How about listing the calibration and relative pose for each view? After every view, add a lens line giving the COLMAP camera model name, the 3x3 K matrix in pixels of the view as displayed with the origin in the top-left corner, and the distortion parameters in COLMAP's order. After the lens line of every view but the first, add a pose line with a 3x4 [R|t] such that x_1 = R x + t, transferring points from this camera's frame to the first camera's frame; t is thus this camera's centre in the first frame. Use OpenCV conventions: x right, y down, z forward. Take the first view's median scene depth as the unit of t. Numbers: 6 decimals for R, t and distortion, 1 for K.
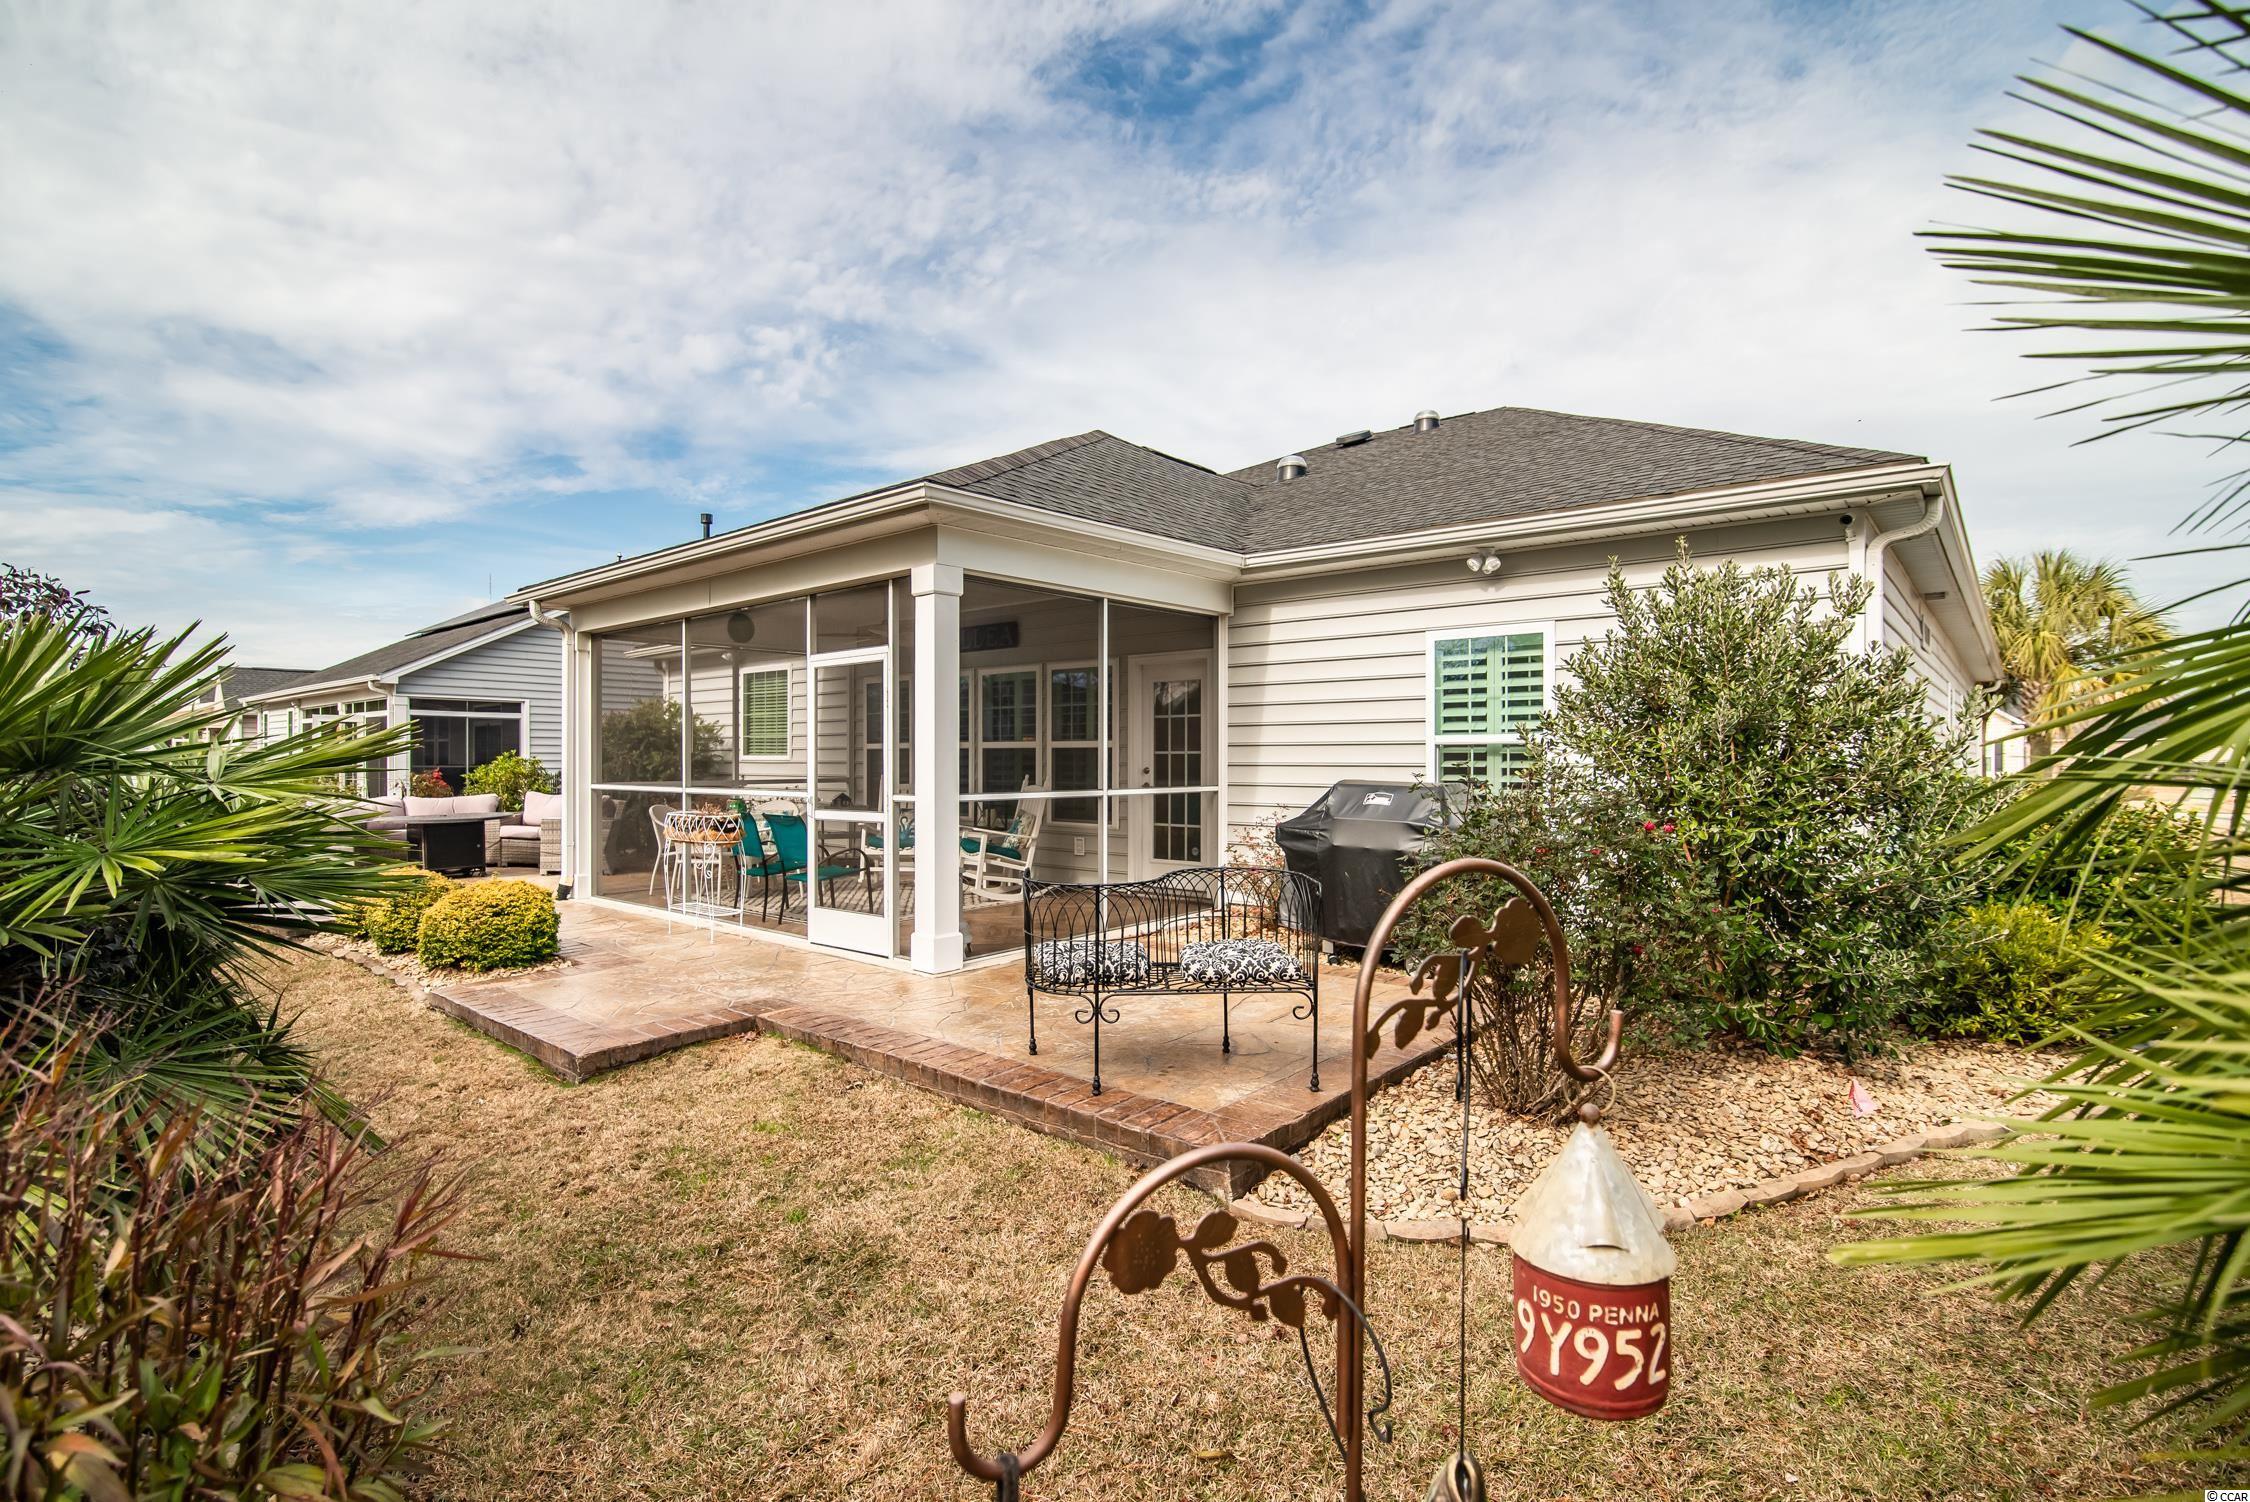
lens RADIAL K [[1062.3, 0, 1121.1], [0, 1062.3, 769.0], [0, 0, 1]] dist [-0.017609, -0.000876]
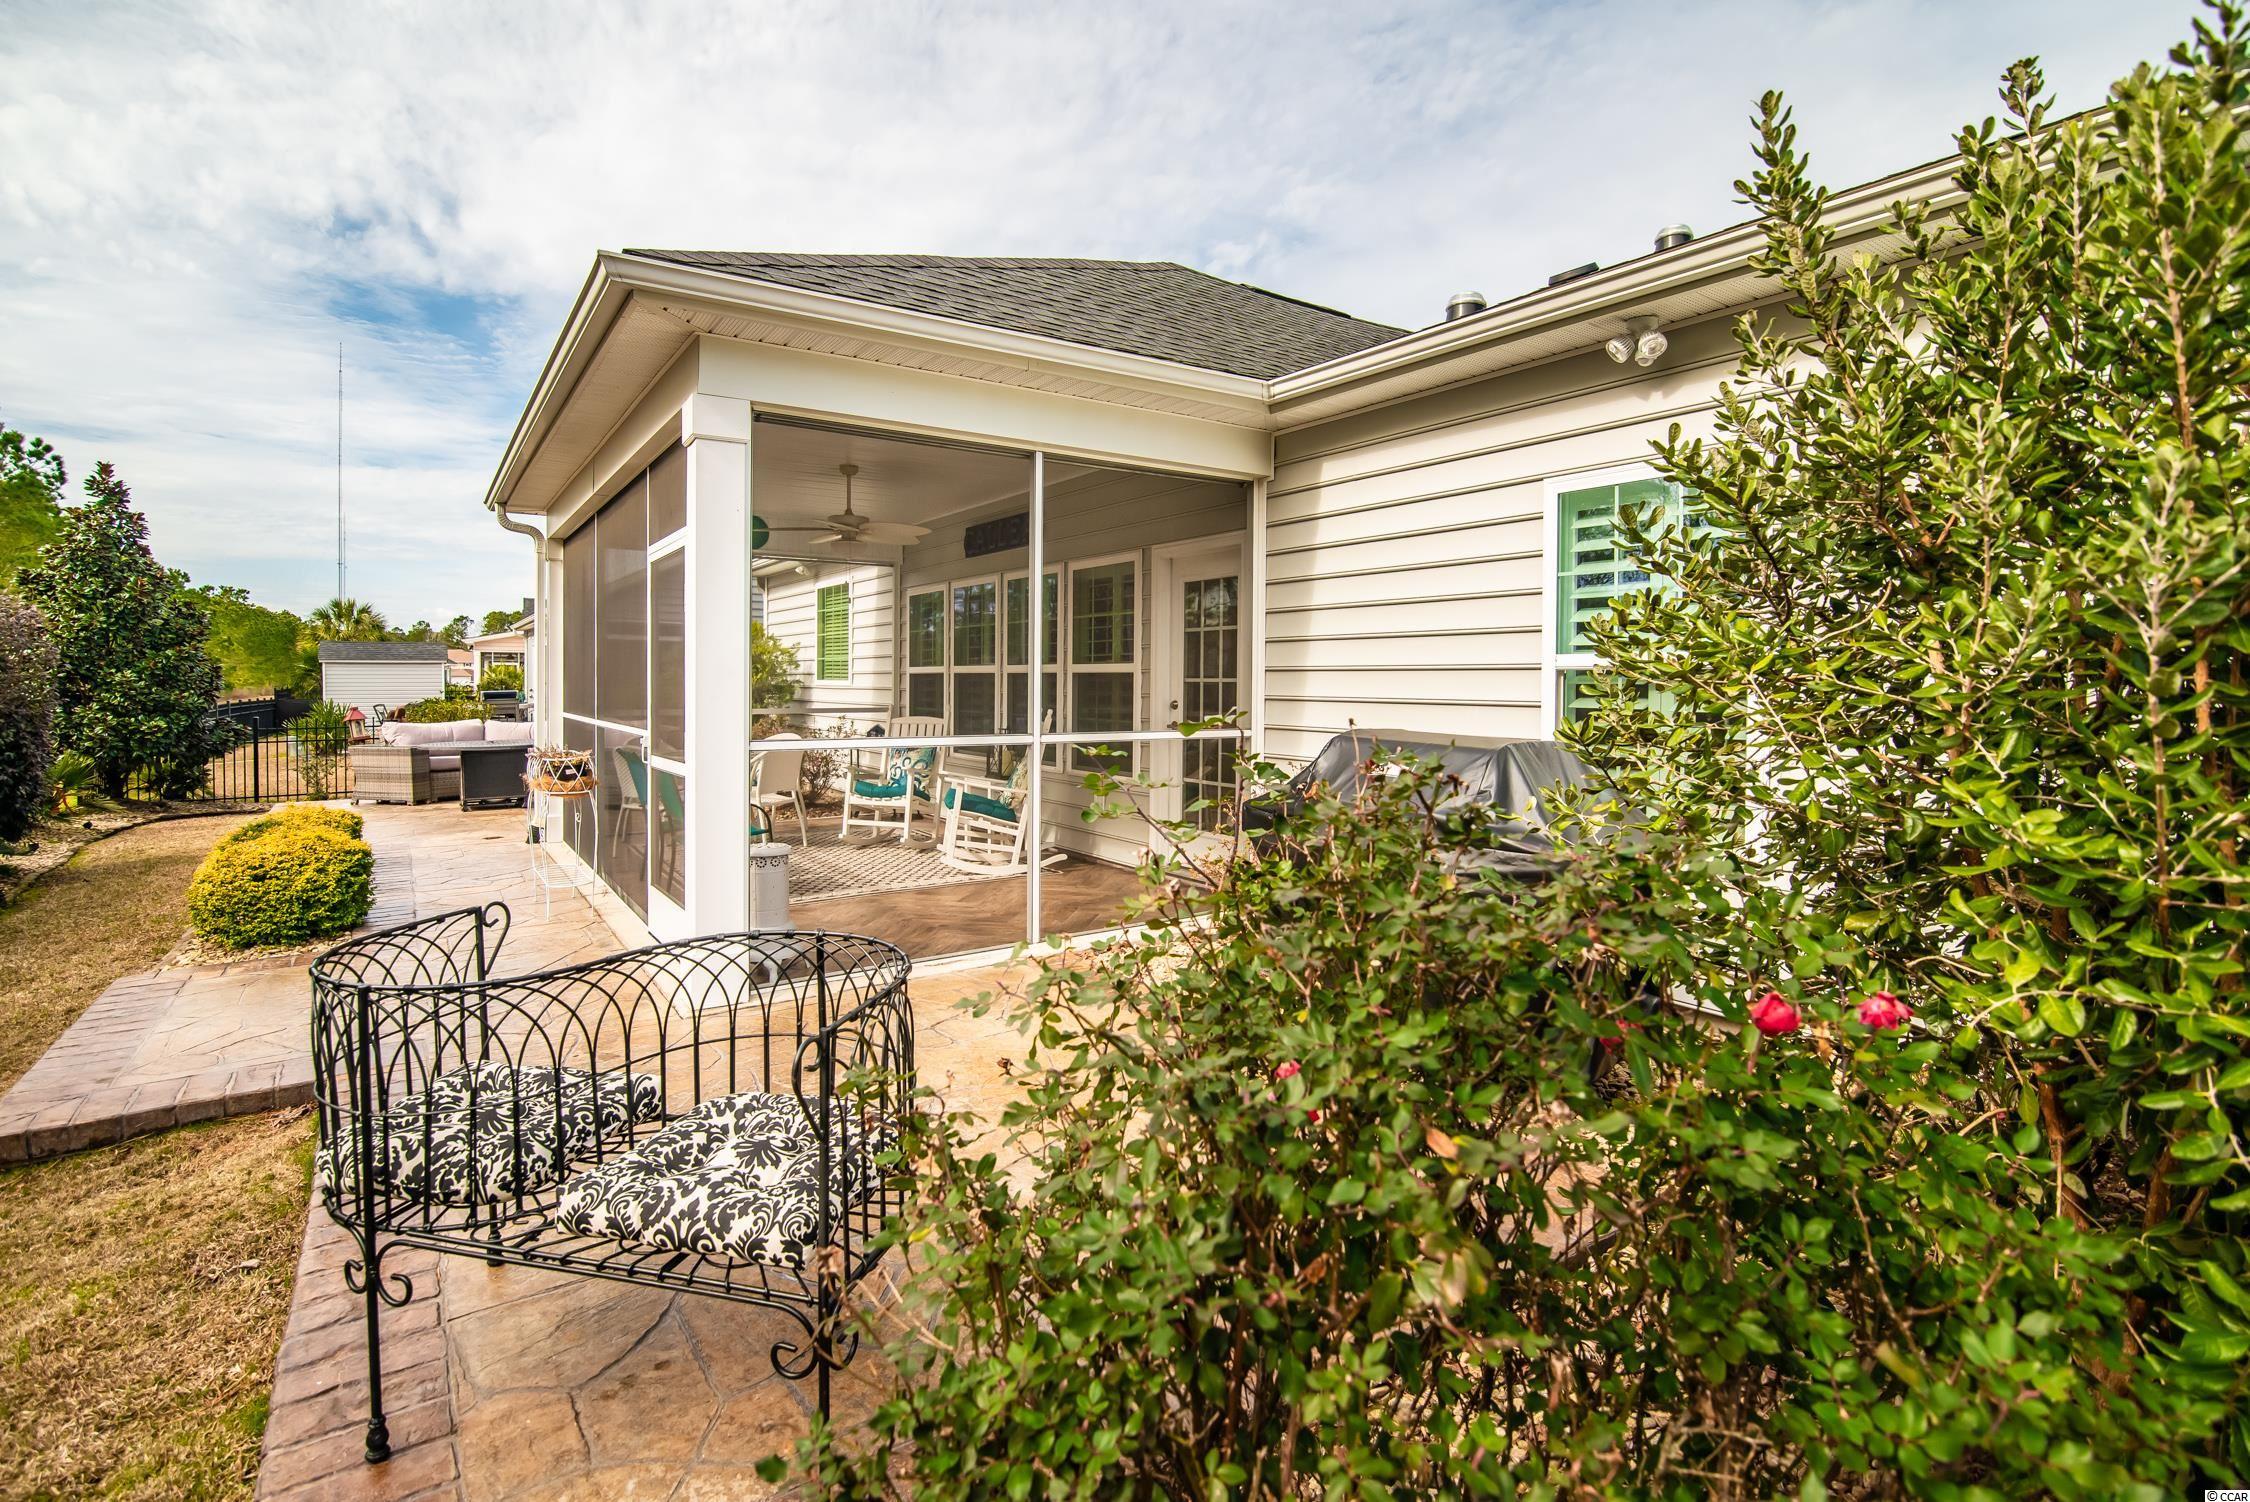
lens RADIAL K [[1046.0, 0, 1118.8], [0, 1046.0, 705.8], [0, 0, 1]] dist [-0.017222, 0.000218]
pose [[0.965704, 0.013304, -0.259305, 0.189977], [-0.010903, 0.999883, 0.010693, -0.005911], [0.259417, -0.007499, 0.965736, 0.338423]]
